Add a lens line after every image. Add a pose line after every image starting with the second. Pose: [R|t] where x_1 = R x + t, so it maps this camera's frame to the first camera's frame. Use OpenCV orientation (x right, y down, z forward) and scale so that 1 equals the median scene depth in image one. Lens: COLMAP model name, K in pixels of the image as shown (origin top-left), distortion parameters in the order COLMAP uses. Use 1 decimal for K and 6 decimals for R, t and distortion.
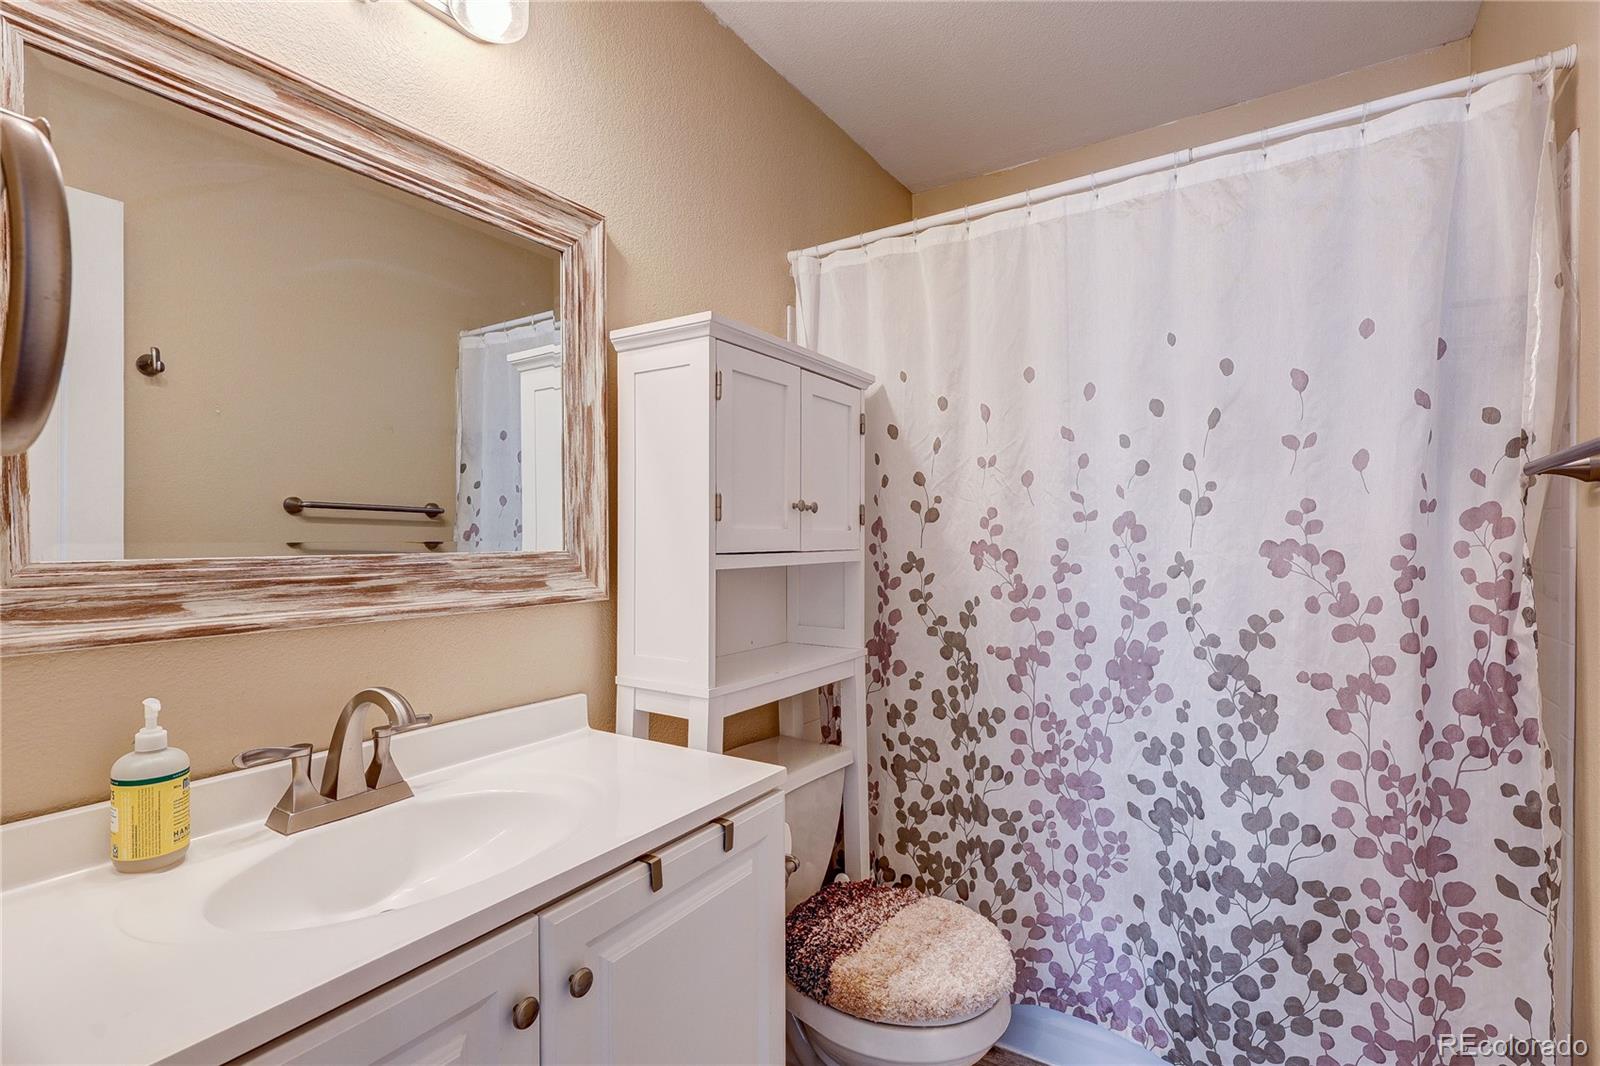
lens RADIAL K [[769.7, 0, 801.0], [0, 769.7, 537.9], [0, 0, 1]] dist [-0.004139, -0.000231]
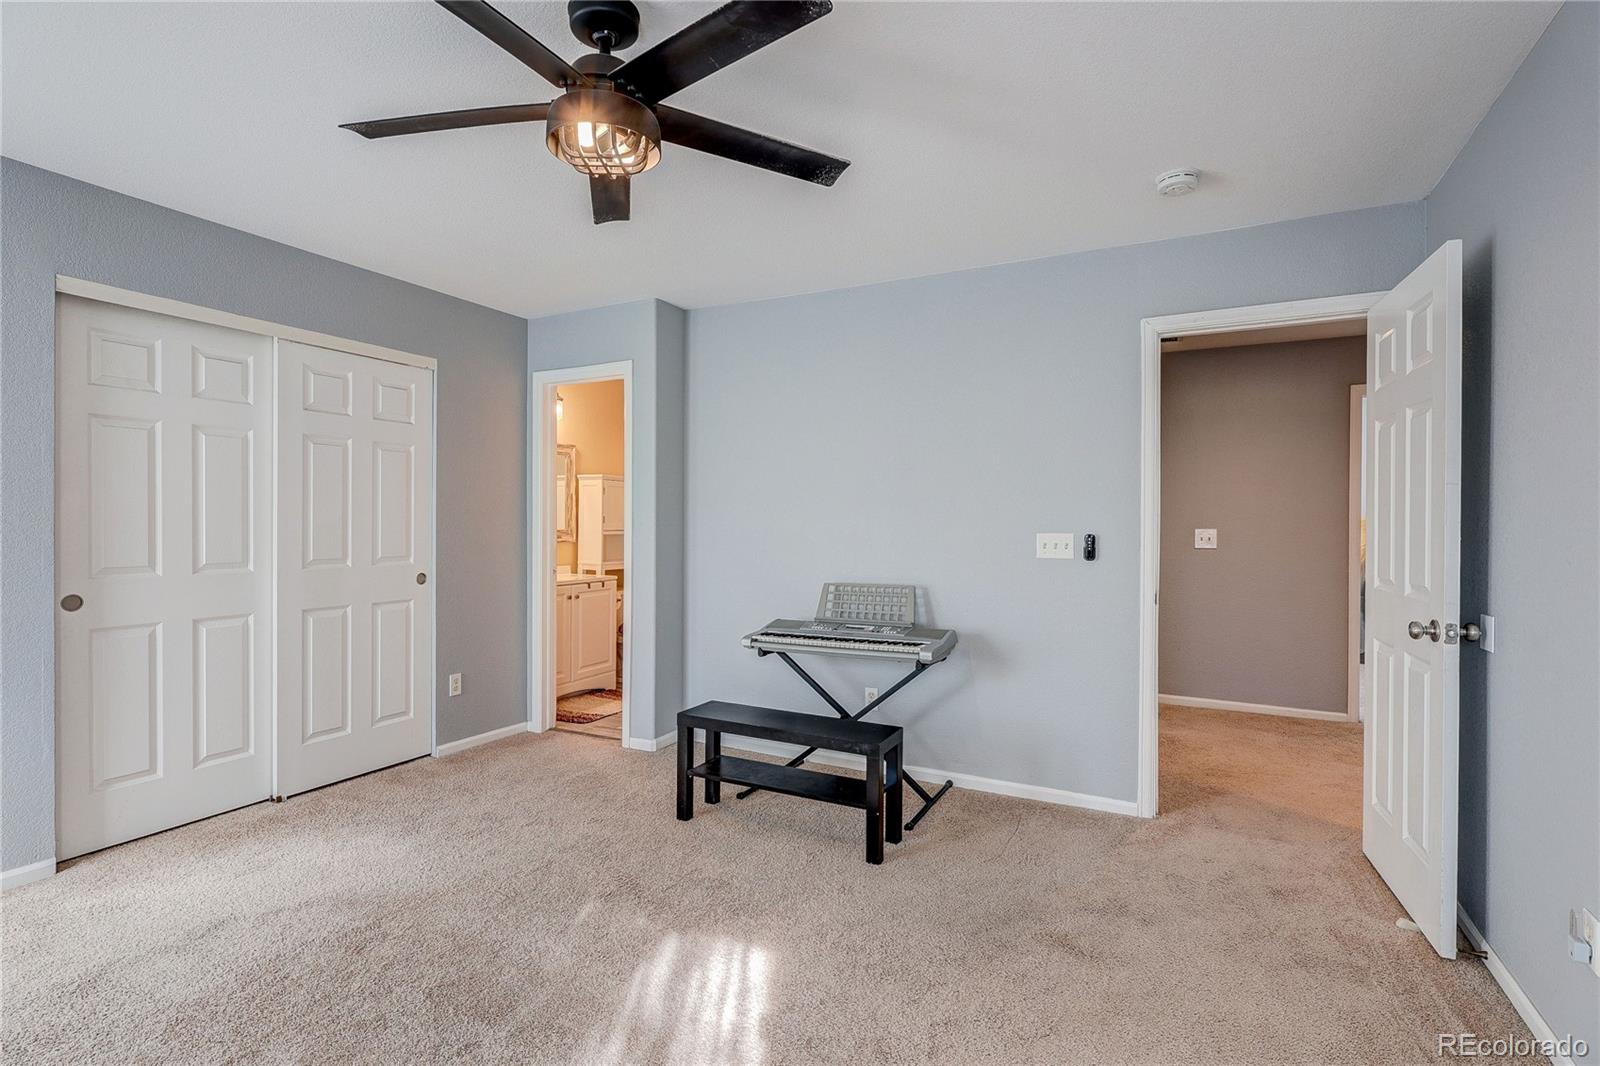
lens RADIAL K [[769.7, 0, 794.2], [0, 769.7, 529.0], [0, 0, 1]] dist [-0.004139, -0.000231]
pose [[0.995717, 0.010733, 0.091829, 0.518091], [-0.011166, 0.999929, 0.004202, -0.016251], [-0.091777, -0.005209, 0.995766, -3.132402]]
